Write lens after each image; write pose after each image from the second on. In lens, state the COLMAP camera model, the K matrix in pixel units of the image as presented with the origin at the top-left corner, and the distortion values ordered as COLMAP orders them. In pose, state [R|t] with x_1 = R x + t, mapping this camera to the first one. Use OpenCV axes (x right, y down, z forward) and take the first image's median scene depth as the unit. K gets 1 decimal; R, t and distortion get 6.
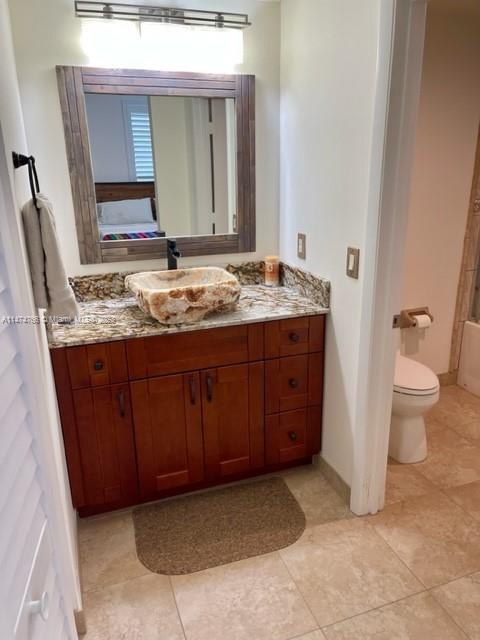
lens RADIAL K [[479.2, 0, 238.8], [0, 479.2, 319.5], [0, 0, 1]] dist [0.041765, -0.024191]
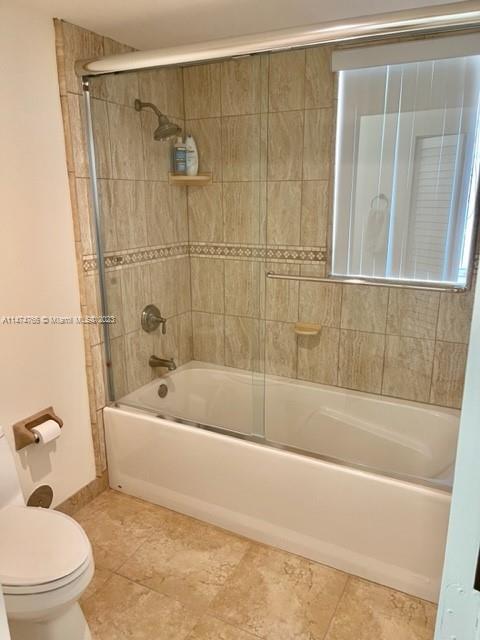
lens RADIAL K [[479.2, 0, 240.8], [0, 479.2, 321.7], [0, 0, 1]] dist [0.041765, -0.024191]
pose [[0.724530, -0.158589, 0.670750, 0.137657], [0.204995, 0.978712, 0.009971, -0.097443], [-0.658052, 0.130276, 0.741617, 0.275335]]
